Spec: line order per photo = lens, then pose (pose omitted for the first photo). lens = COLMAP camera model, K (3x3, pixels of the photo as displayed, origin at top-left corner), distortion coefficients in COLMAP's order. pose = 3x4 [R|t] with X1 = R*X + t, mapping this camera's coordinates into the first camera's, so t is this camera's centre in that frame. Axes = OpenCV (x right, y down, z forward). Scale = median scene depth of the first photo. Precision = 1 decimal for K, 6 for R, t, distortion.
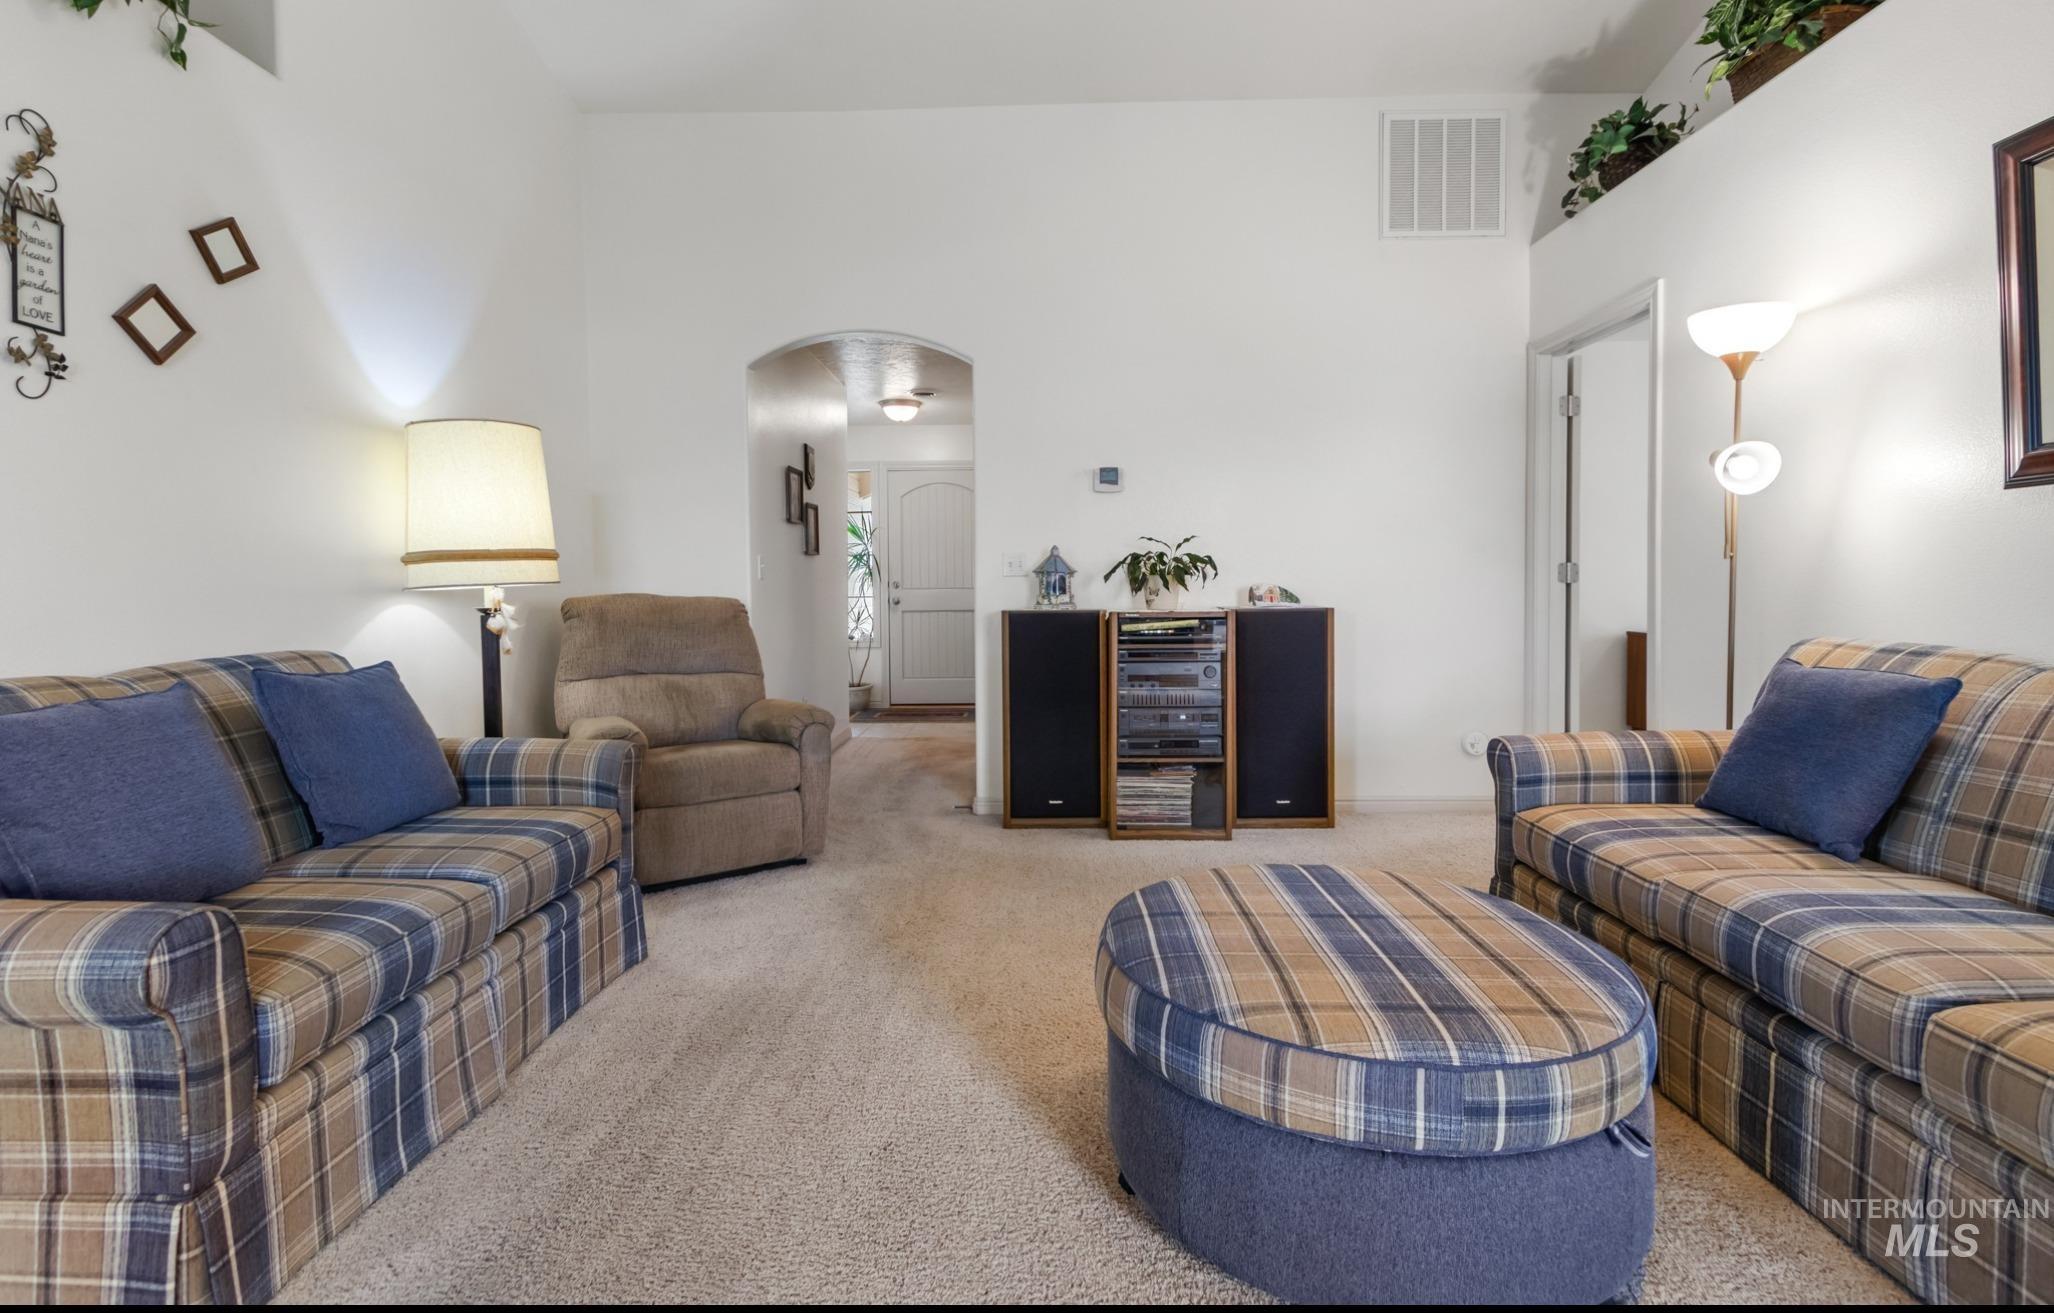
lens RADIAL K [[915.4, 0, 1024.6], [0, 915.4, 618.3], [0, 0, 1]] dist [0.004555, 0.000349]
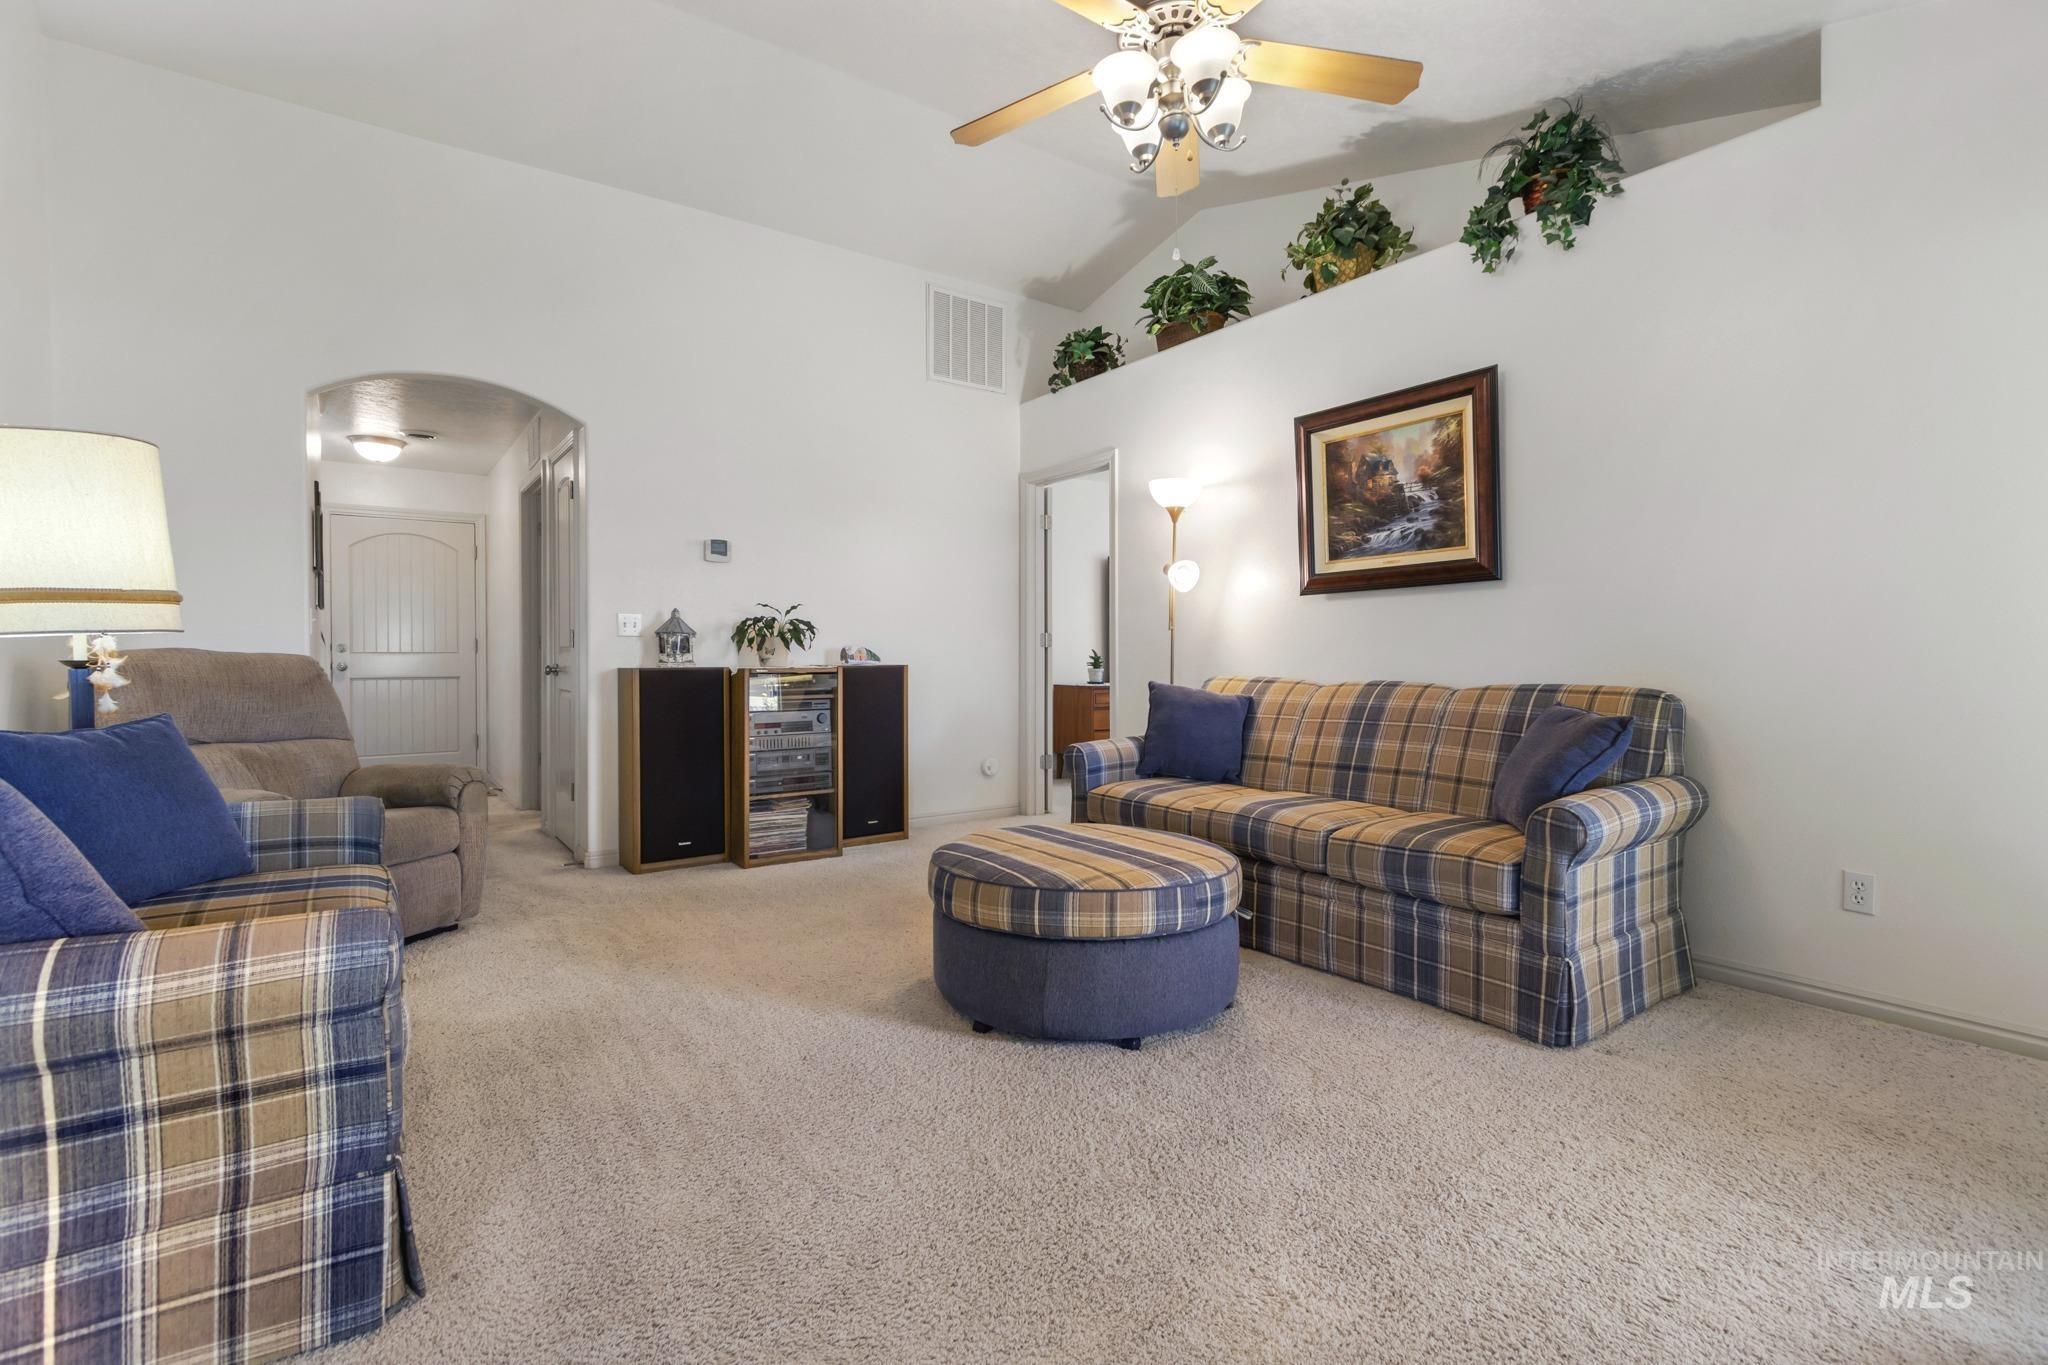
lens RADIAL K [[926.2, 0, 985.0], [0, 926.2, 681.7], [0, 0, 1]] dist [0.000577, -0.000850]
pose [[0.816604, -0.011445, 0.577085, -0.371749], [0.017493, 0.999835, -0.004924, 0.023897], [-0.576934, 0.014116, 0.816669, -0.129474]]
